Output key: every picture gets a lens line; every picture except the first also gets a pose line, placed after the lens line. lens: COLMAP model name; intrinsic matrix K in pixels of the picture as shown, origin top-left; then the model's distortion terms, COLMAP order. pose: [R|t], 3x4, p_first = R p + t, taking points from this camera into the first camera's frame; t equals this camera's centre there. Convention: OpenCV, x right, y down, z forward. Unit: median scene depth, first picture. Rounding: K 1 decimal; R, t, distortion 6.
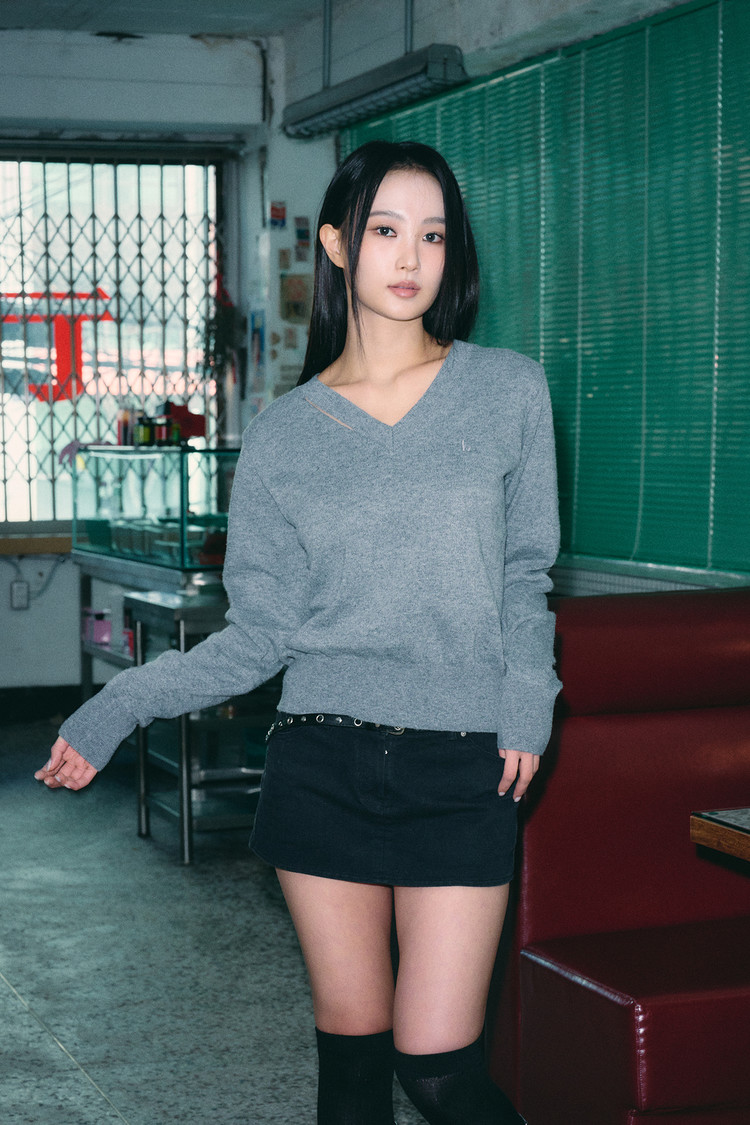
lens RADIAL K [[2241.7, 0, 375.0], [0, 2241.7, 562.5], [0, 0, 1]] dist [0.011877, 0.099158]
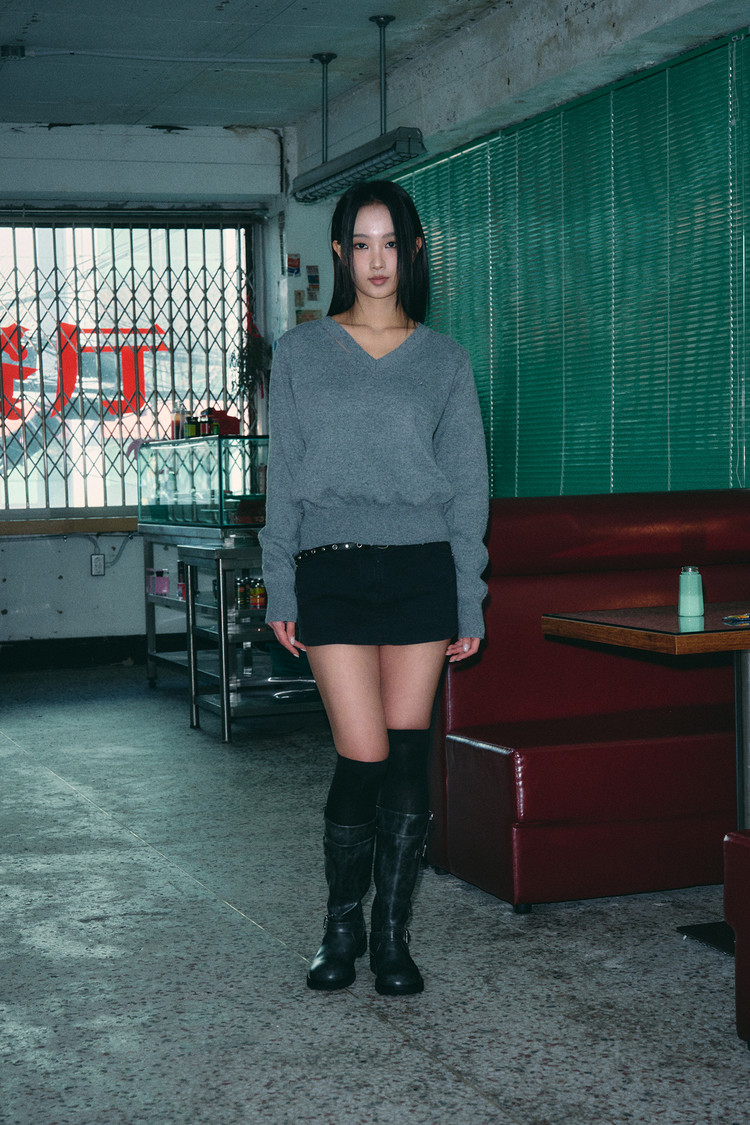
lens RADIAL K [[1942.5, 0, 375.0], [0, 1942.5, 562.5], [0, 0, 1]] dist [0.022271, 0.009648]
pose [[0.999809, -0.014917, -0.012623, 0.015096], [0.014757, 0.999811, -0.012669, 0.031599], [0.012810, 0.012480, 0.999840, -0.116015]]
